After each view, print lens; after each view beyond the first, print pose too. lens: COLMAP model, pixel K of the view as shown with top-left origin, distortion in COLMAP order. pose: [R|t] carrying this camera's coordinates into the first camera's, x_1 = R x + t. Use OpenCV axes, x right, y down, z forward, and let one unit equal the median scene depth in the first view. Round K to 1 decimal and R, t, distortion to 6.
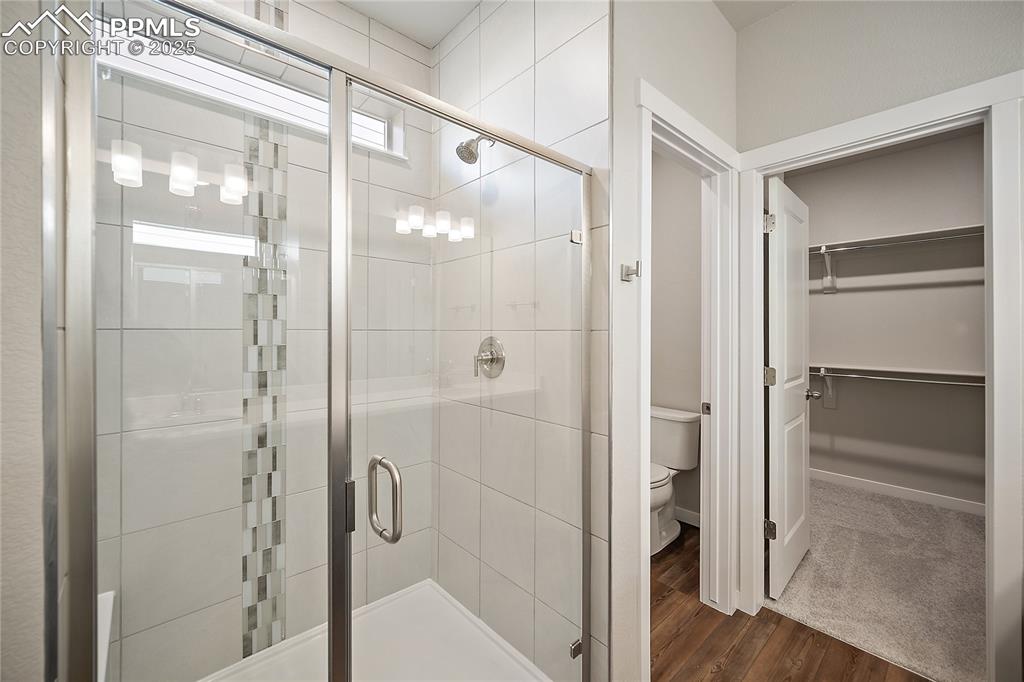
lens RADIAL K [[407.0, 0, 516.7], [0, 407.0, 334.7], [0, 0, 1]] dist [0.004087, -0.000546]
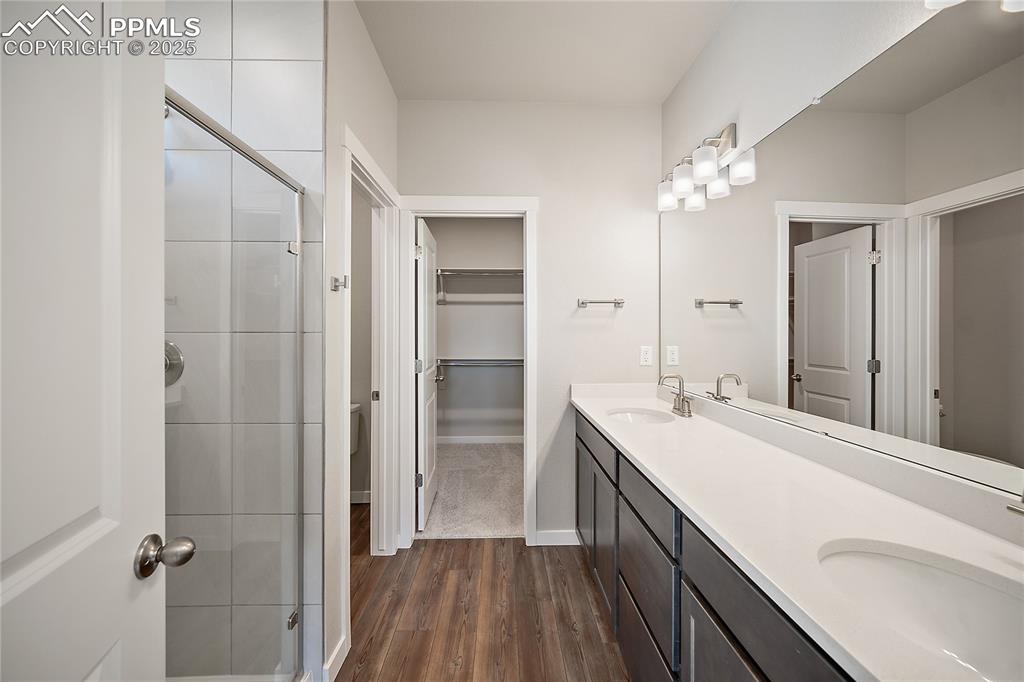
lens RADIAL K [[407.0, 0, 511.7], [0, 407.0, 336.7], [0, 0, 1]] dist [0.004087, -0.000546]
pose [[0.655640, -0.006053, 0.755049, -0.192725], [0.002373, 0.999979, 0.005956, -0.002612], [-0.755070, -0.002113, 0.655641, -0.111925]]
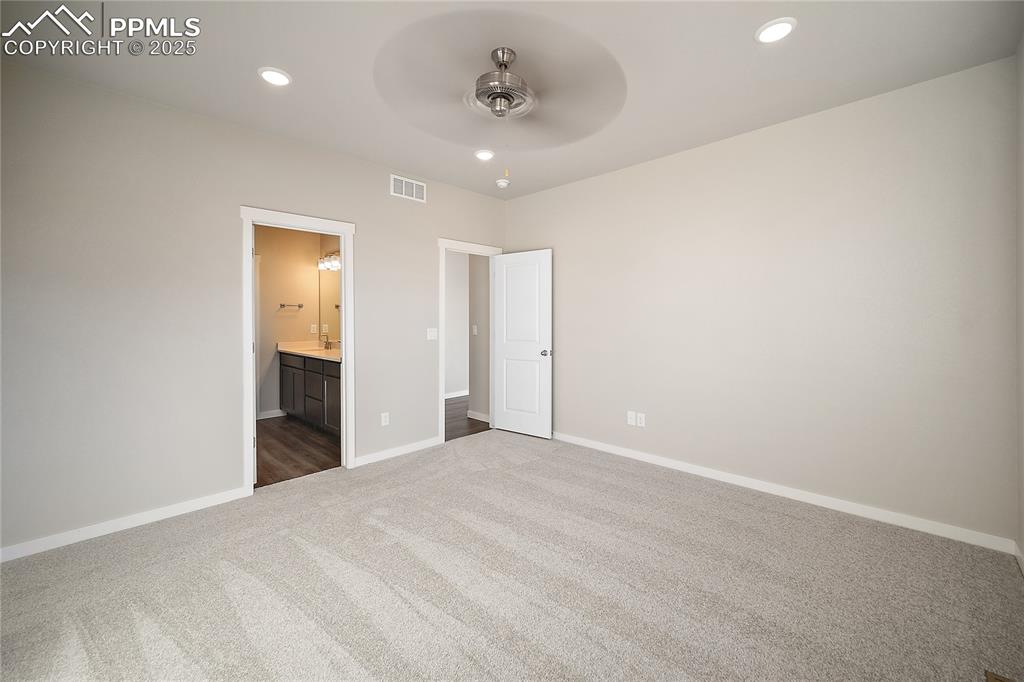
lens RADIAL K [[407.0, 0, 511.5], [0, 407.0, 332.8], [0, 0, 1]] dist [0.004087, -0.000546]
pose [[-0.055553, -0.024283, 0.998160, -2.141524], [-0.003475, 0.999703, 0.024127, 0.019082], [-0.998450, -0.002128, -0.055620, -0.929551]]
